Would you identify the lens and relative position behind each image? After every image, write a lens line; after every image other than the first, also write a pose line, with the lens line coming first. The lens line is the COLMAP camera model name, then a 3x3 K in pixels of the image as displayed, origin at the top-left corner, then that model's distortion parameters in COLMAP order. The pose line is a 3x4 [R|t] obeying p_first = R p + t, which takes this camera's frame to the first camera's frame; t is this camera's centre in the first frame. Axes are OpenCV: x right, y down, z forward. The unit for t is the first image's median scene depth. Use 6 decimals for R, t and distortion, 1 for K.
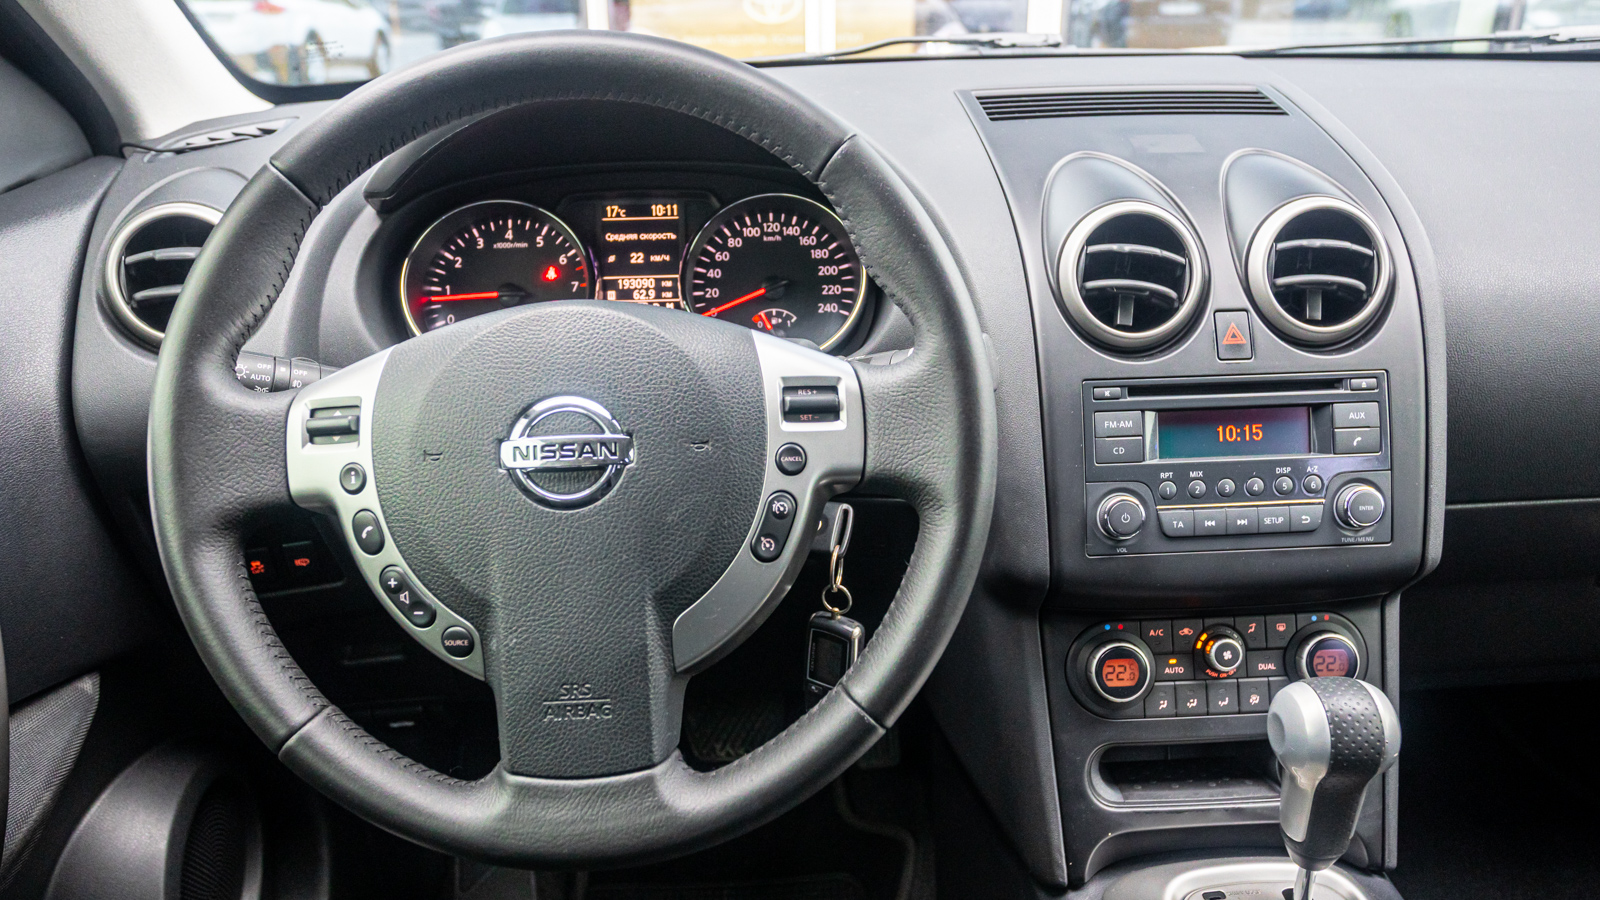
lens RADIAL K [[1141.8, 0, 794.4], [0, 1141.8, 451.4], [0, 0, 1]] dist [-0.040529, 0.030314]
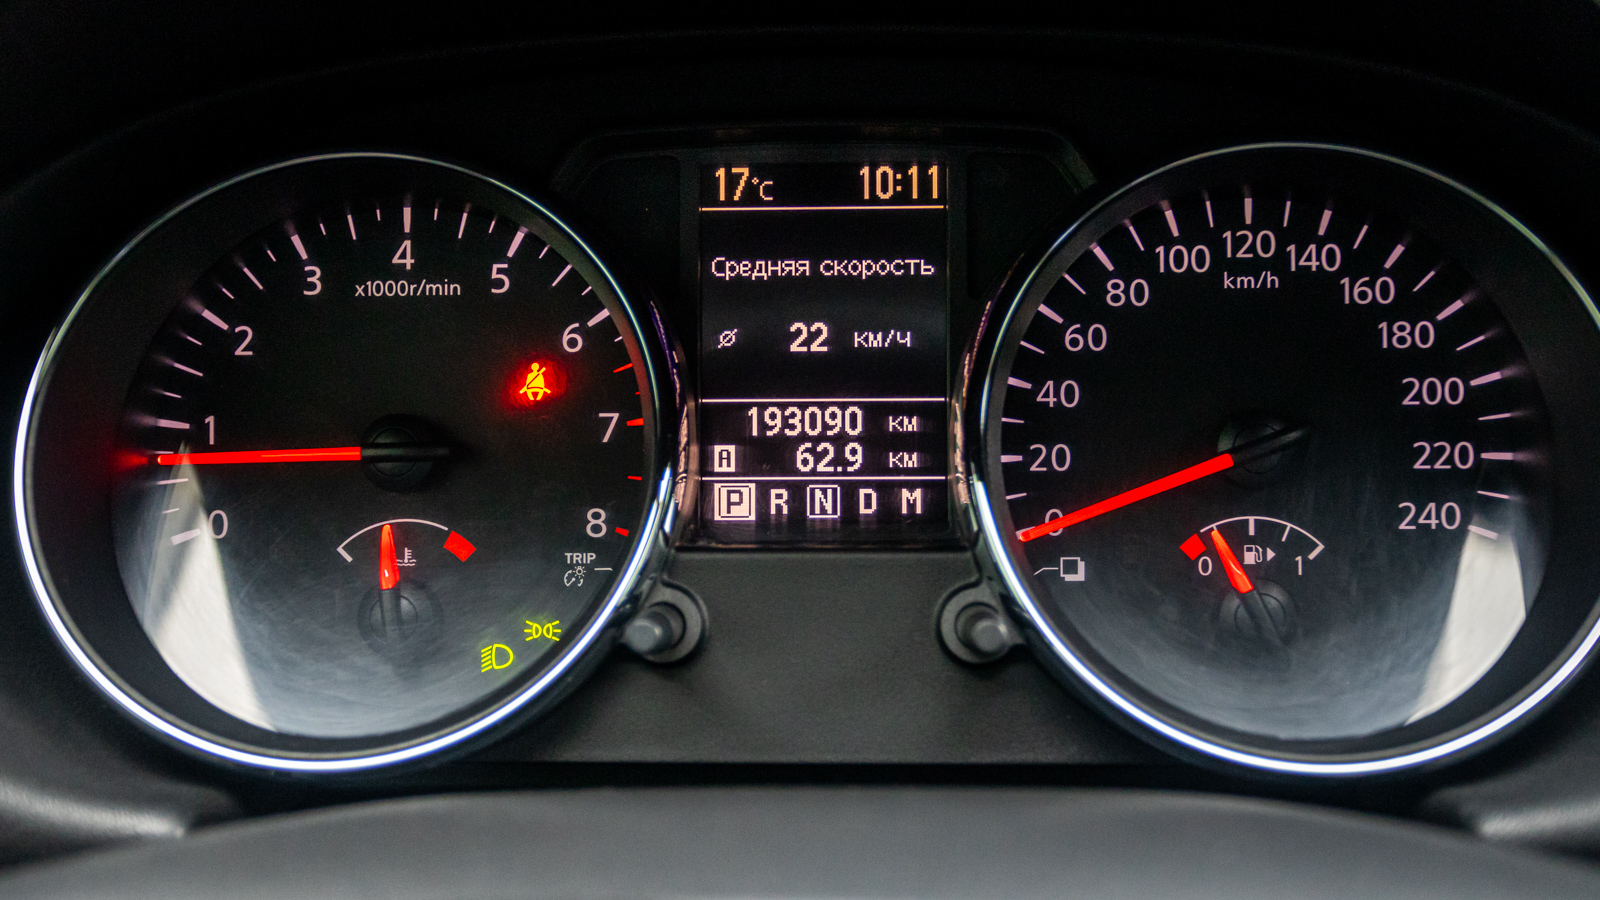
lens RADIAL K [[1565.4, 0, 808.2], [0, 1565.4, 439.6], [0, 0, 1]] dist [-0.012643, 0.000000]
pose [[0.996850, 0.027900, -0.074240, -0.119897], [-0.024996, 0.998897, 0.039761, -0.179797], [0.075267, -0.037780, 0.996447, 0.650576]]
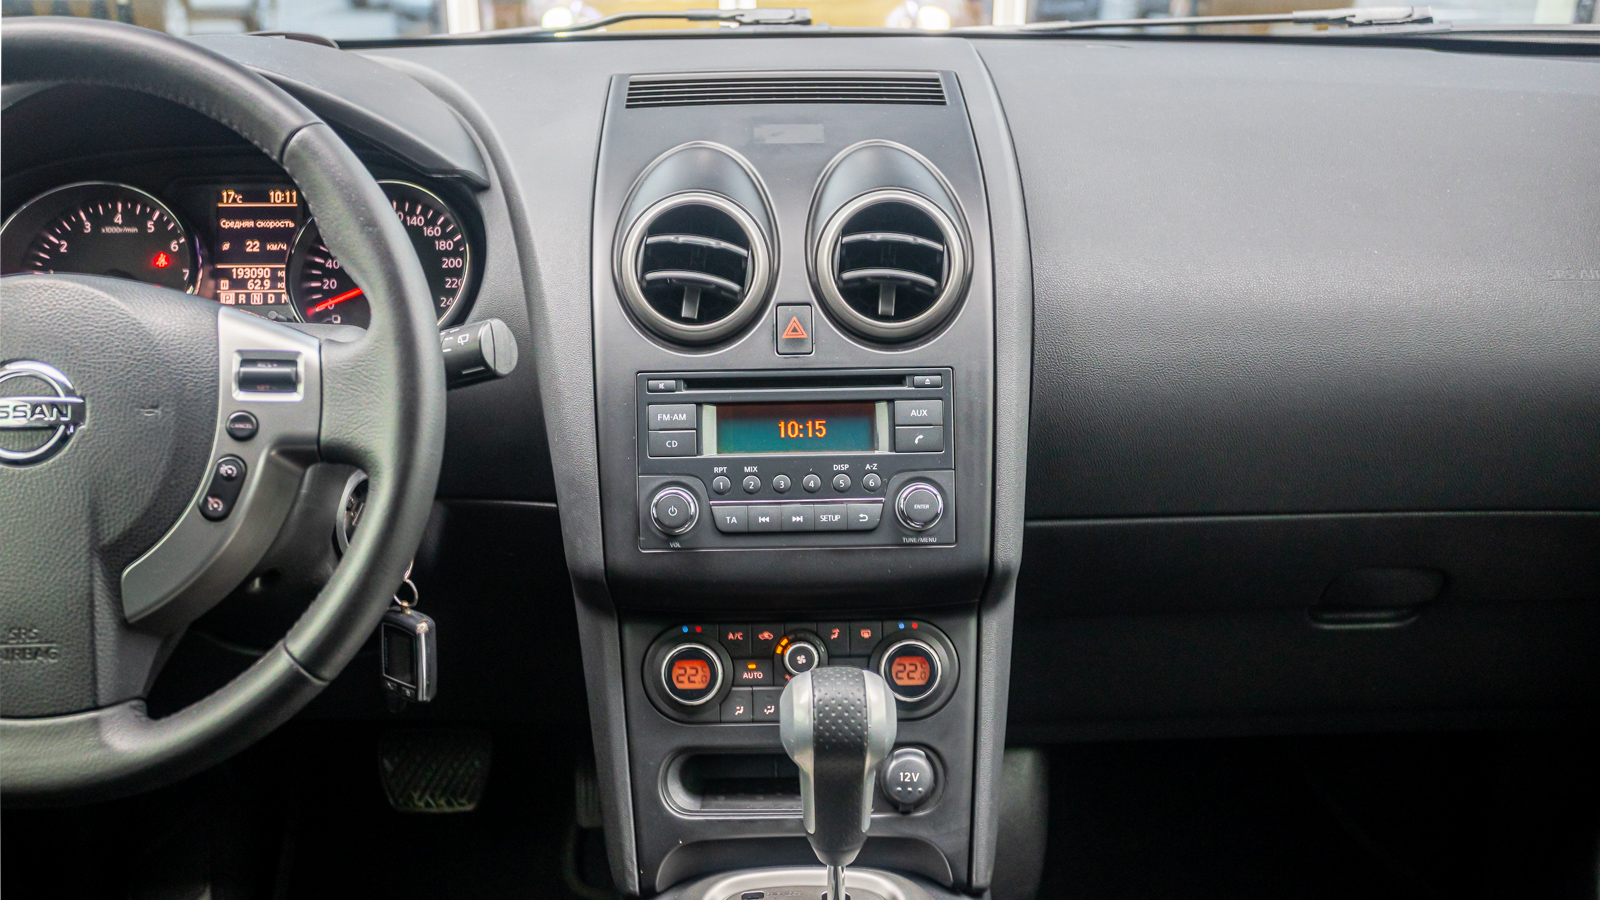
lens RADIAL K [[1480.4, 0, 776.6], [0, 1480.4, 515.8], [0, 0, 1]] dist [0.016333, 0.000000]
pose [[0.999575, 0.019820, -0.021375, 0.377466], [-0.019989, 0.999770, -0.007766, 0.065462], [0.021216, 0.008190, 0.999741, -0.267011]]
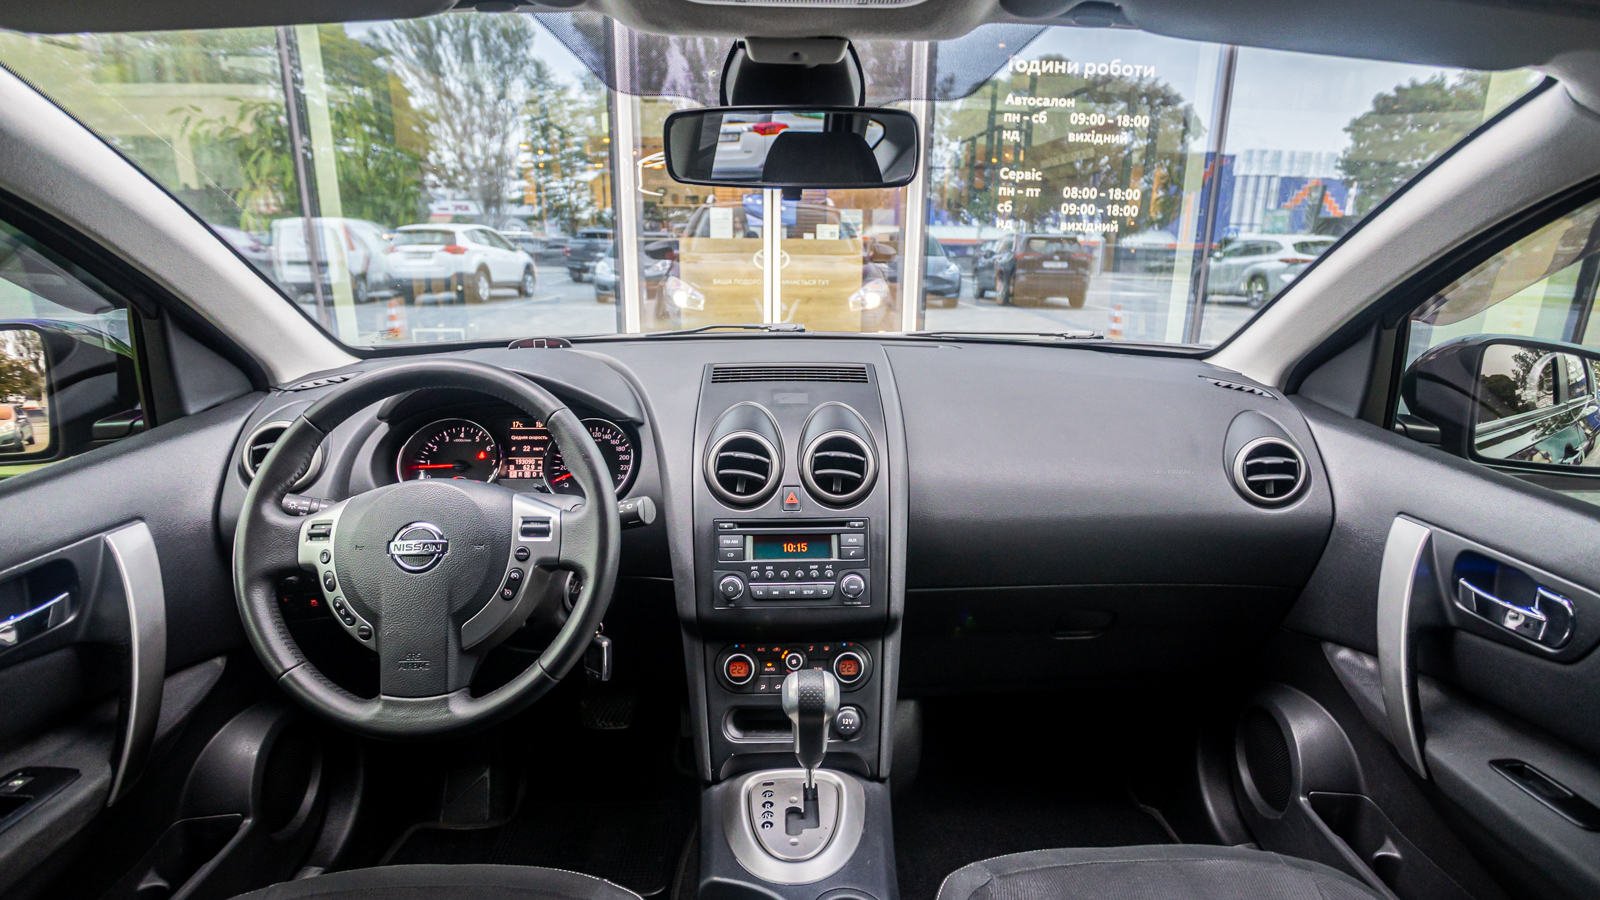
lens RADIAL K [[794.0, 0, 808.7], [0, 794.0, 462.3], [0, 0, 1]] dist [-0.034831, 0.006044]
pose [[0.999674, 0.025384, -0.002828, 0.393944], [-0.025541, 0.993365, -0.112134, -0.008435], [-0.000037, 0.112170, 0.993689, -0.384034]]
